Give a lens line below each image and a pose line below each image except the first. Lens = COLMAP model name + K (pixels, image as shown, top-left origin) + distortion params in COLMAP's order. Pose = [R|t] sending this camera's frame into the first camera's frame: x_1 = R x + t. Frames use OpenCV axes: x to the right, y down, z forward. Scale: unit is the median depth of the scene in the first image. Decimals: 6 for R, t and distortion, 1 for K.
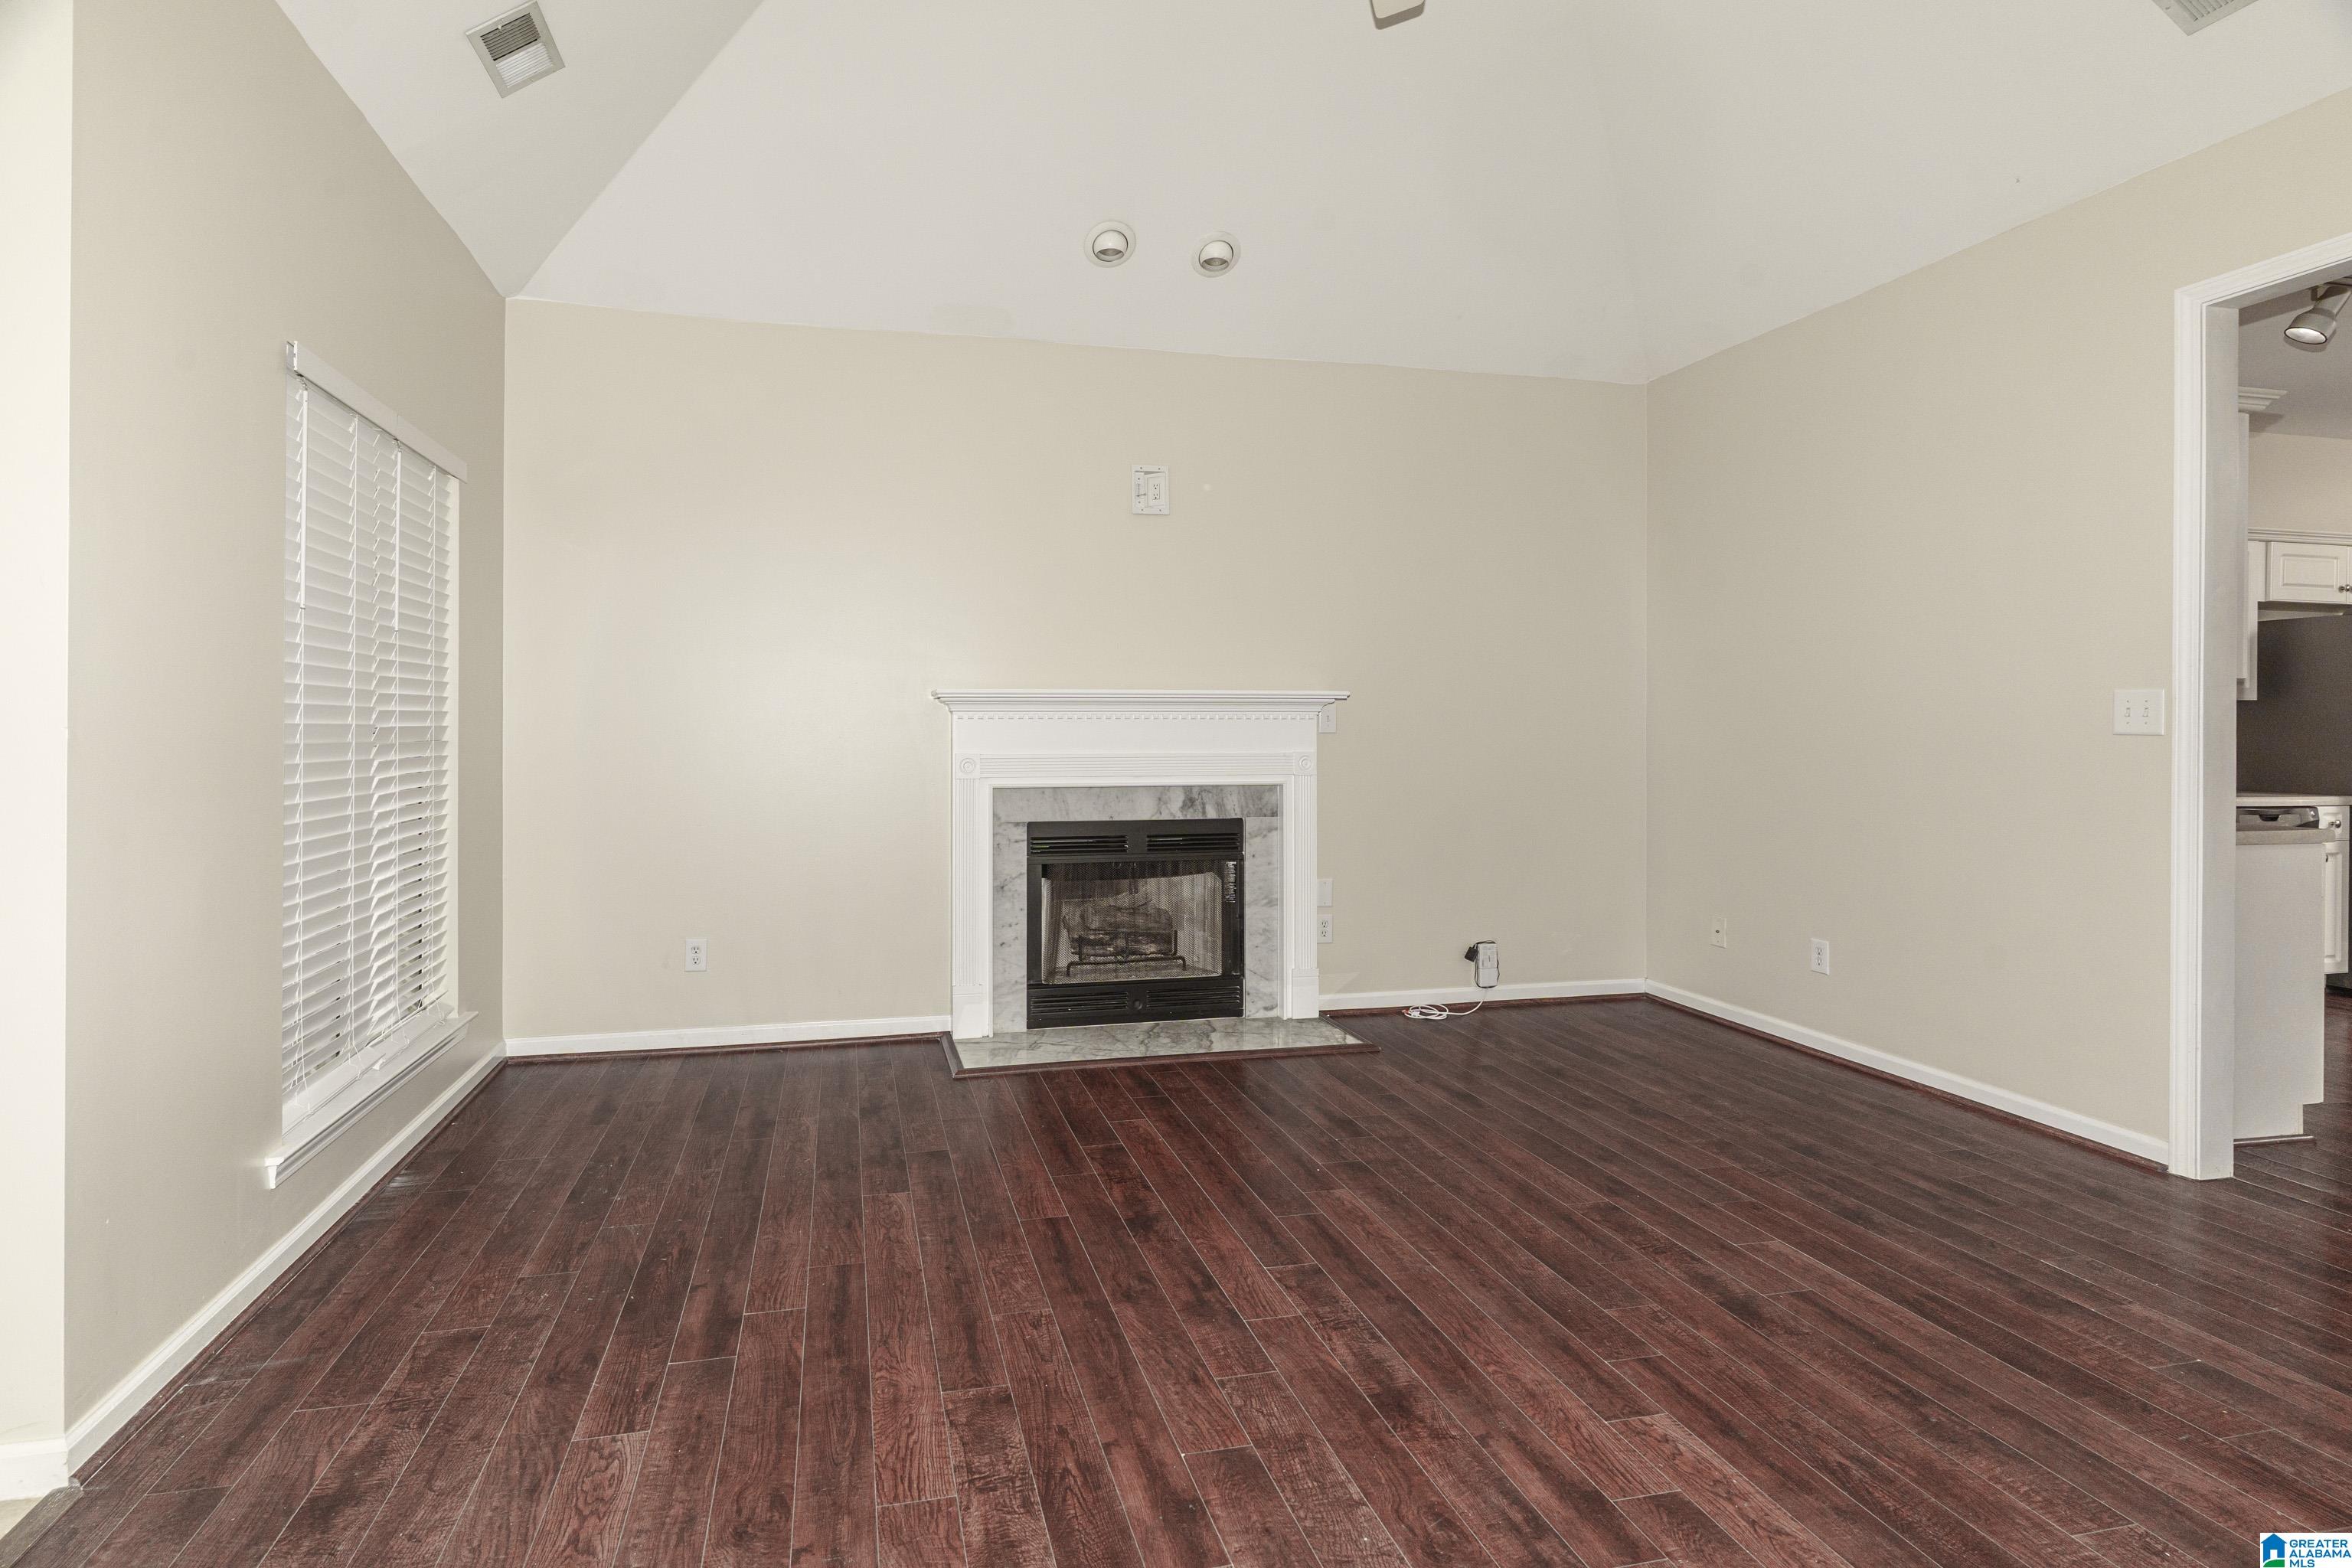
lens RADIAL K [[1151.9, 0, 1127.3], [0, 1151.9, 727.4], [0, 0, 1]] dist [-0.001326, 0.000001]
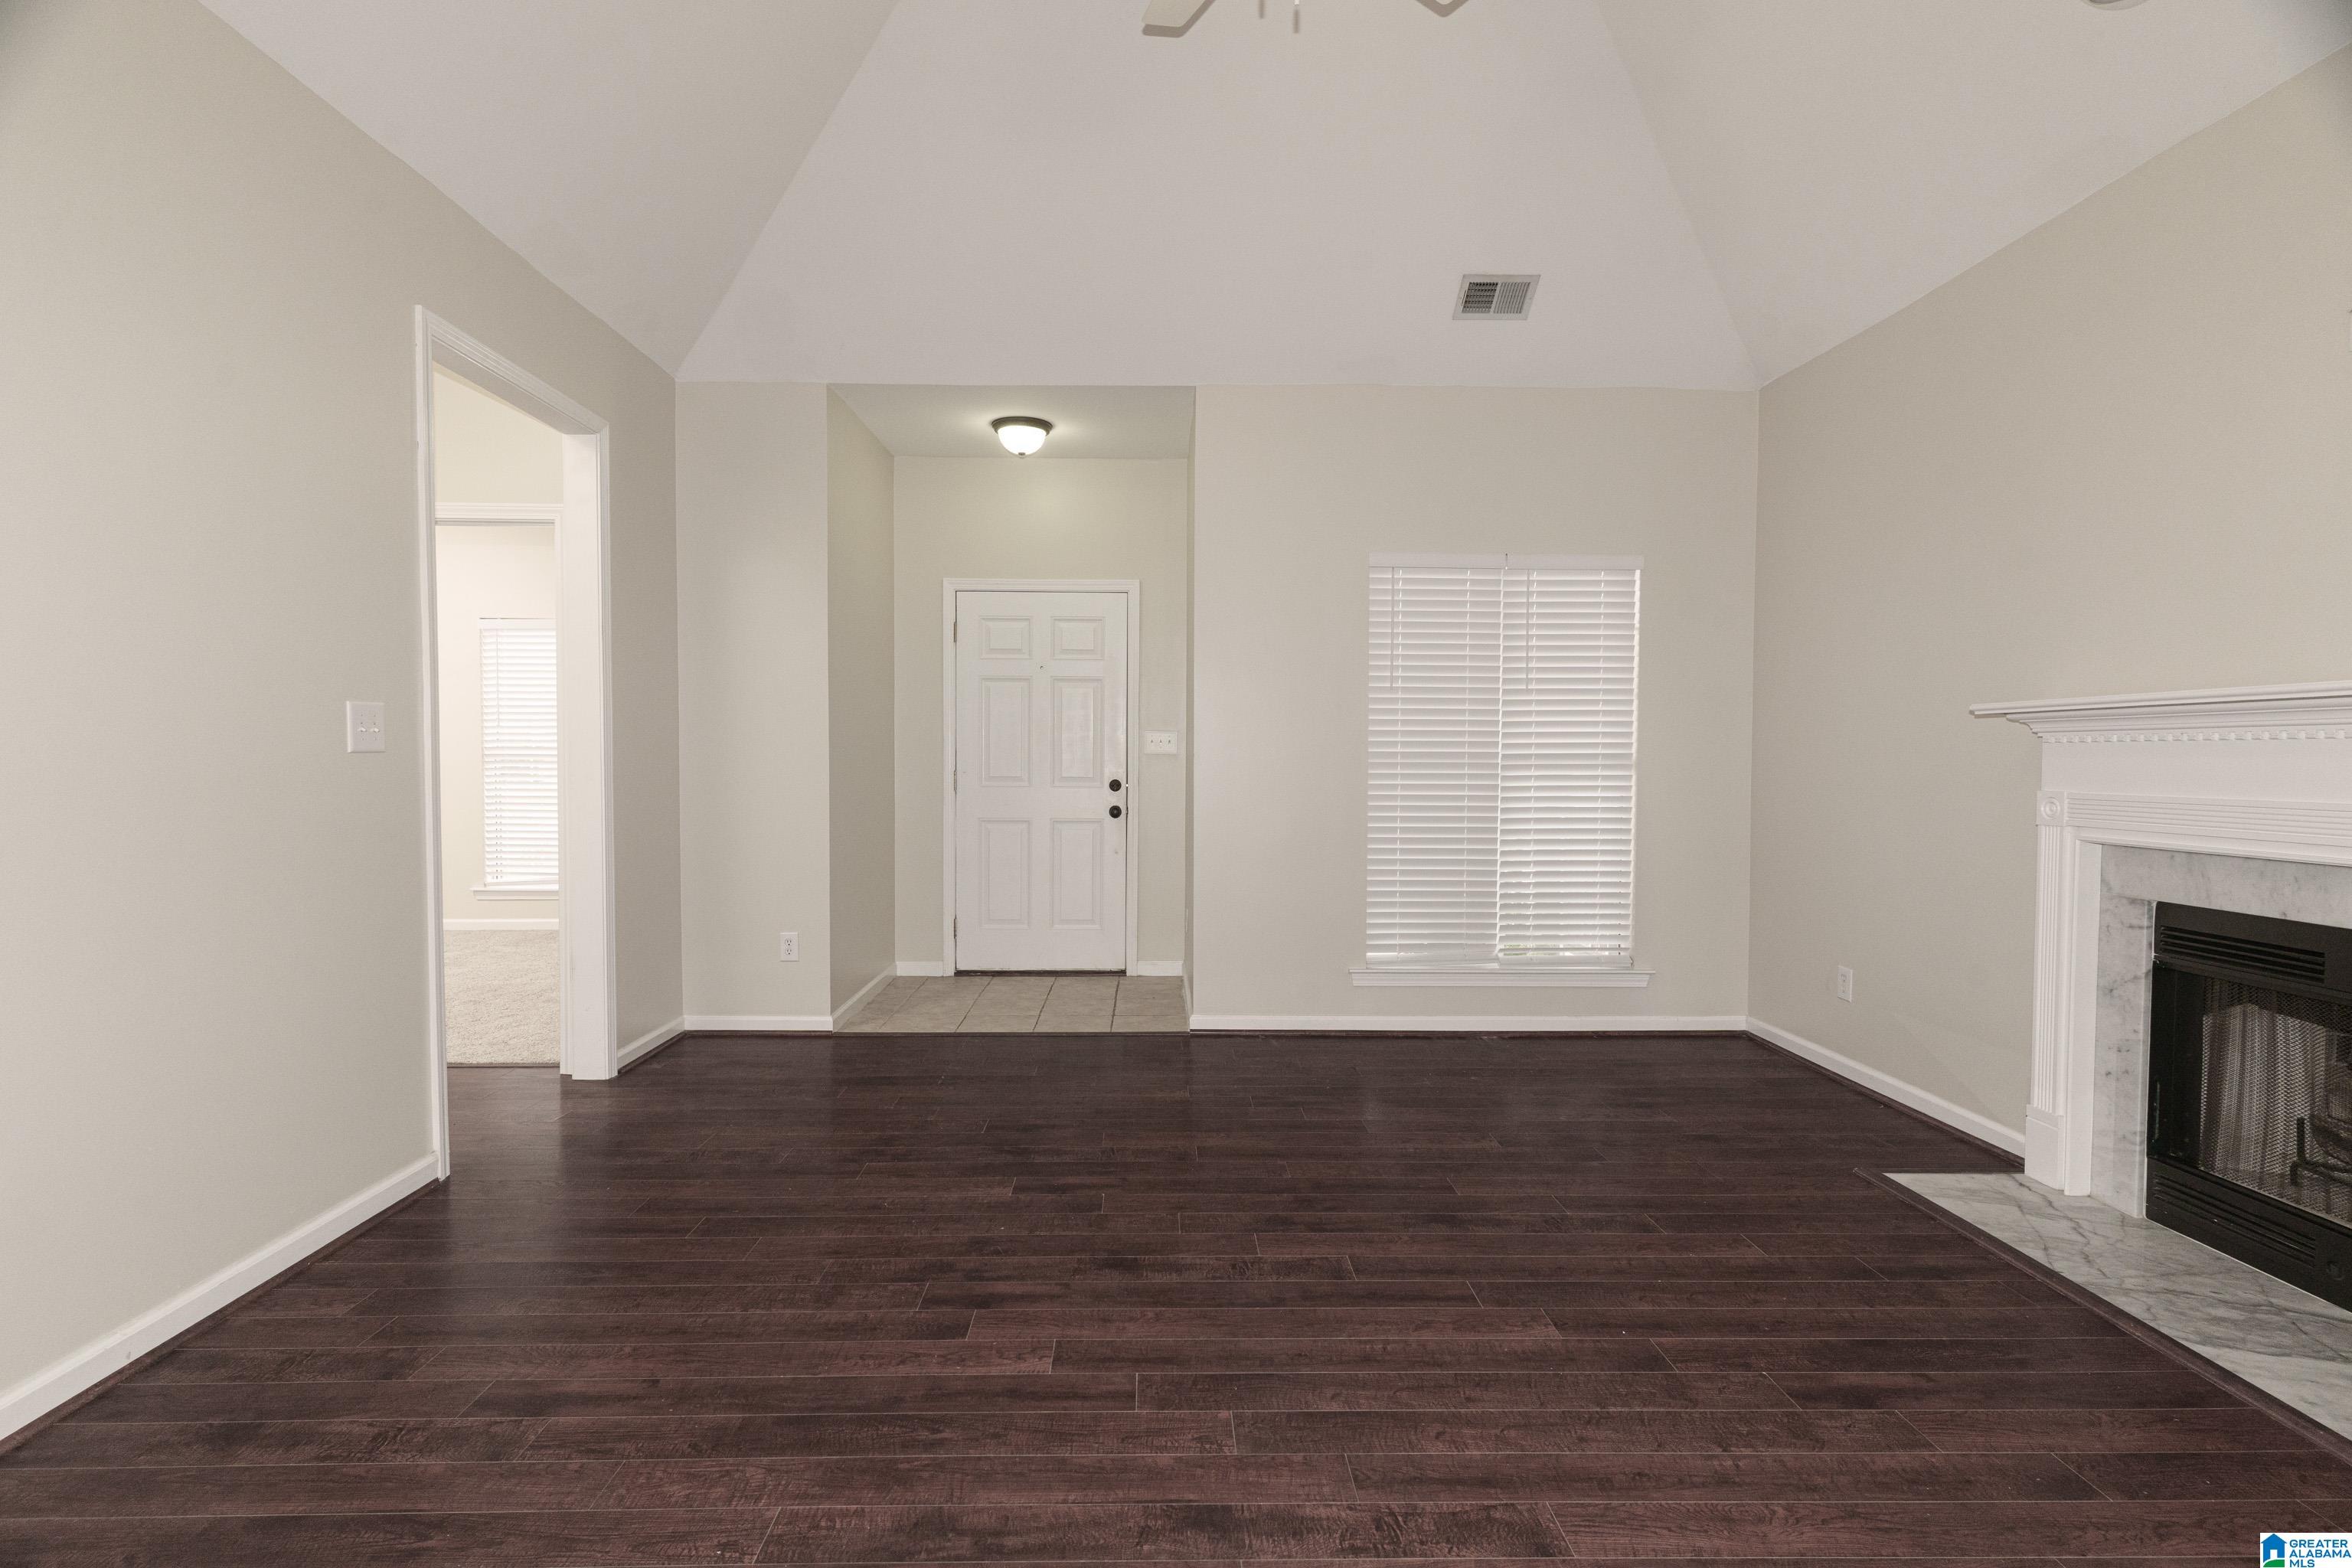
lens RADIAL K [[1167.1, 0, 1166.8], [0, 1167.1, 779.6], [0, 0, 1]] dist [-0.000043, -0.000105]
pose [[-0.228841, 0.023652, -0.973176, 1.302561], [-0.003172, 0.999681, 0.025042, -0.002654], [0.973459, 0.008817, -0.228694, 1.164601]]
